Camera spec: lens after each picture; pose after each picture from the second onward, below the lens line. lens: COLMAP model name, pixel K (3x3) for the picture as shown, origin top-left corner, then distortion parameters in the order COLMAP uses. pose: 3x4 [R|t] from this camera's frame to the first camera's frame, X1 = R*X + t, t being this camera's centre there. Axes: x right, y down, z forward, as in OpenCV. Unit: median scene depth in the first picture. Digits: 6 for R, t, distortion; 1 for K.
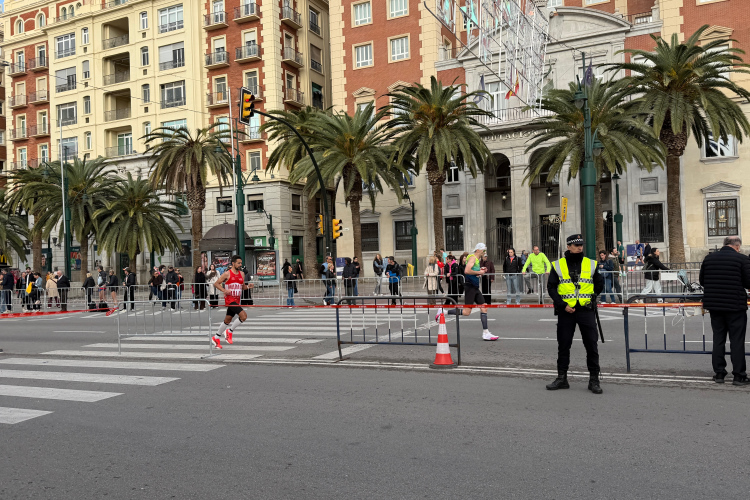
lens RADIAL K [[614.0, 0, 375.0], [0, 614.0, 250.0], [0, 0, 1]] dist [0.134649, -0.249385]
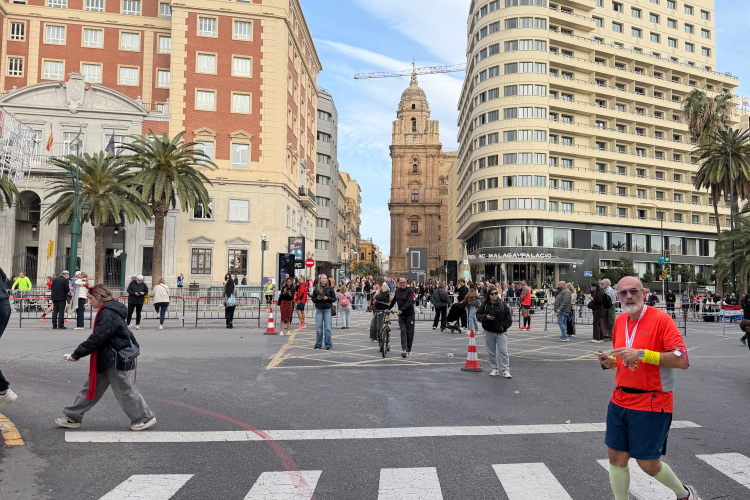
lens RADIAL K [[614.0, 0, 375.0], [0, 614.0, 250.0], [0, 0, 1]] dist [0.134649, -0.249385]
pose [[0.787936, 0.084796, 0.609891, 0.005030], [-0.052652, 0.996123, -0.070473, 0.001286], [-0.613502, 0.023417, 0.789346, -0.324348]]
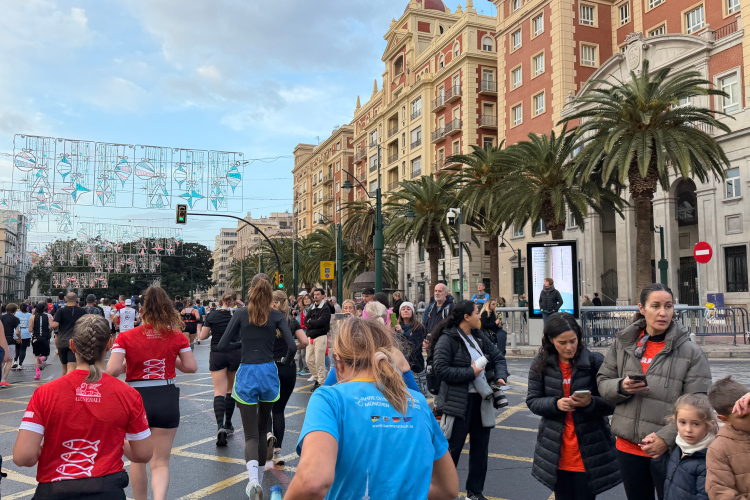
lens RADIAL K [[614.0, 0, 375.0], [0, 614.0, 250.0], [0, 0, 1]] dist [0.134649, -0.249385]
pose [[0.715232, -0.038206, -0.697842, 0.642133], [0.012704, 0.999050, -0.041676, -0.036376], [0.698771, 0.020942, 0.715039, 0.048656]]
